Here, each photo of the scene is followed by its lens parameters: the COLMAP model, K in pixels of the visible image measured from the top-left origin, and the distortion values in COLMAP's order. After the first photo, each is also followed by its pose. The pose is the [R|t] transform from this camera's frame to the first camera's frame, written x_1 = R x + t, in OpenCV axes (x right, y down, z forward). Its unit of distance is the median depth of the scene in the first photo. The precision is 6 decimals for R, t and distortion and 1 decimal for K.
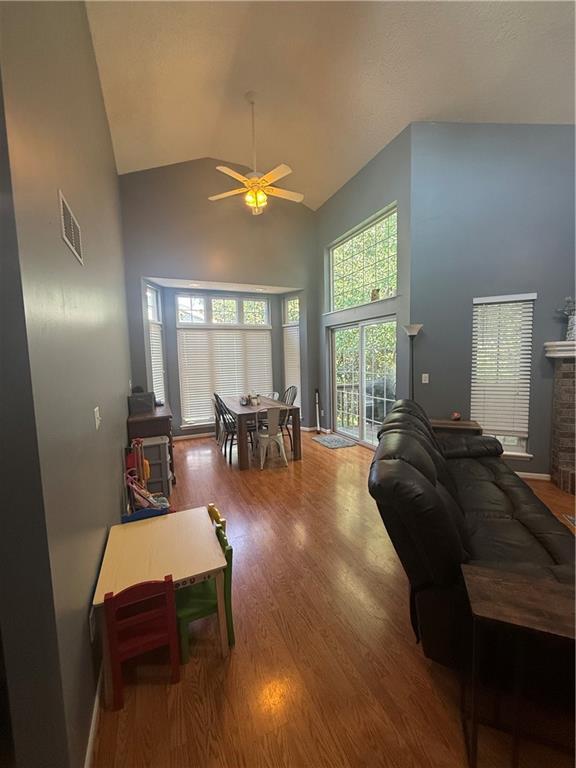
lens RADIAL K [[306.9, 0, 288.1], [0, 306.9, 383.1], [0, 0, 1]] dist [0.000718, 0.000462]
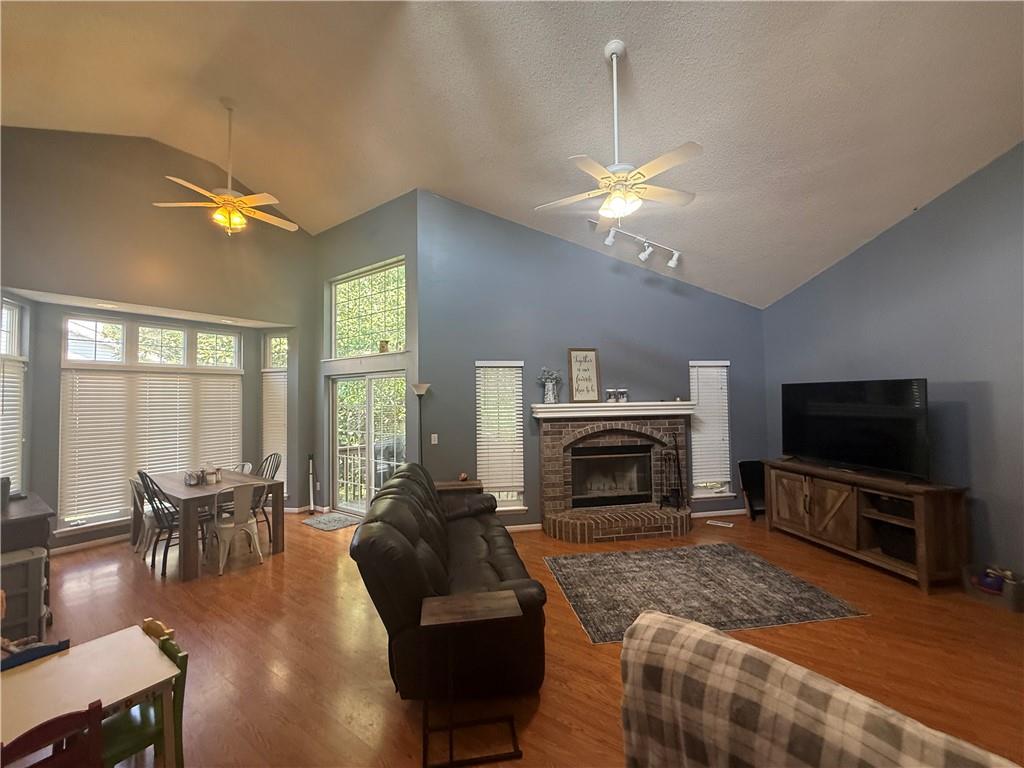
lens RADIAL K [[409.2, 0, 511.3], [0, 409.2, 384.2], [0, 0, 1]] dist [0.000718, 0.000462]
pose [[0.860119, 0.031608, 0.509113, -0.002688], [0.035545, 0.991938, -0.121635, -0.019245], [-0.508853, 0.122717, 0.852062, -0.211397]]
